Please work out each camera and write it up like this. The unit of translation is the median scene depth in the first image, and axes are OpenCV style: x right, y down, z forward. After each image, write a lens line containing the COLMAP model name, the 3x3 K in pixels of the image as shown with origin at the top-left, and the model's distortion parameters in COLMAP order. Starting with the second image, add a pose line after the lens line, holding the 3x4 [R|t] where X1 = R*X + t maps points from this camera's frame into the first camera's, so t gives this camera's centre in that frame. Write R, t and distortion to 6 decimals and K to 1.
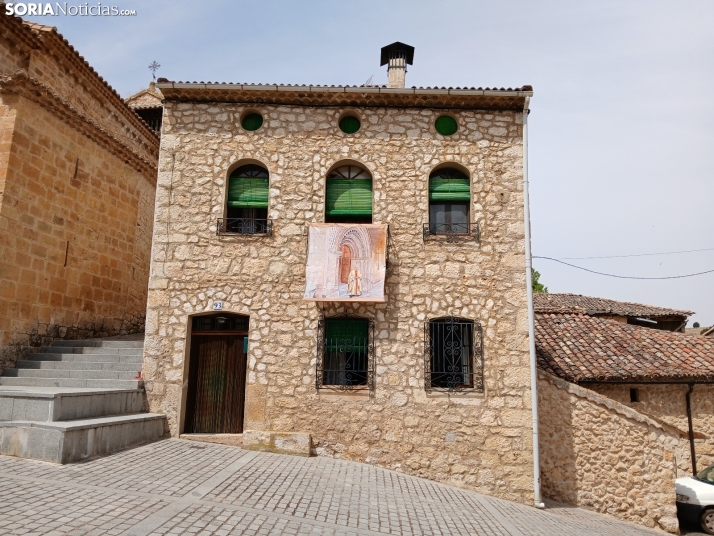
lens RADIAL K [[559.0, 0, 353.9], [0, 559.0, 276.1], [0, 0, 1]] dist [0.060310, -0.121520]
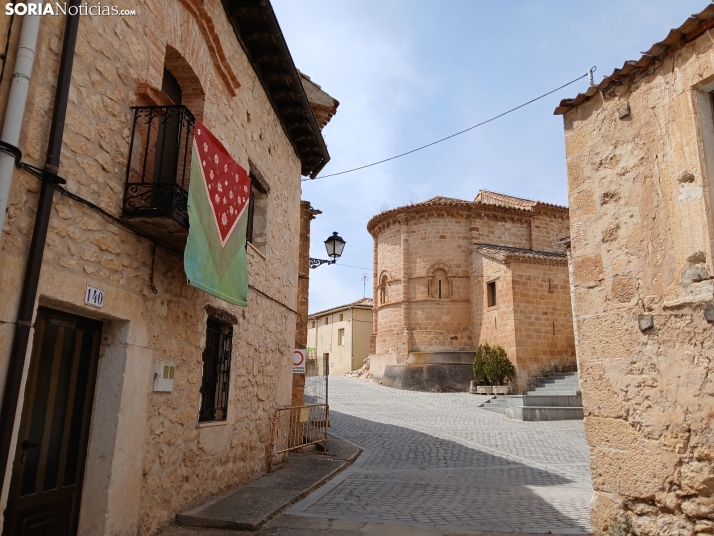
lens RADIAL K [[559.0, 0, 353.9], [0, 559.0, 276.1], [0, 0, 1]] dist [0.060310, -0.121520]
pose [[0.467144, -0.211881, -0.858419, 0.925272], [0.168413, 0.974411, -0.148863, -0.045662], [0.867994, -0.075028, 0.490873, -0.576784]]
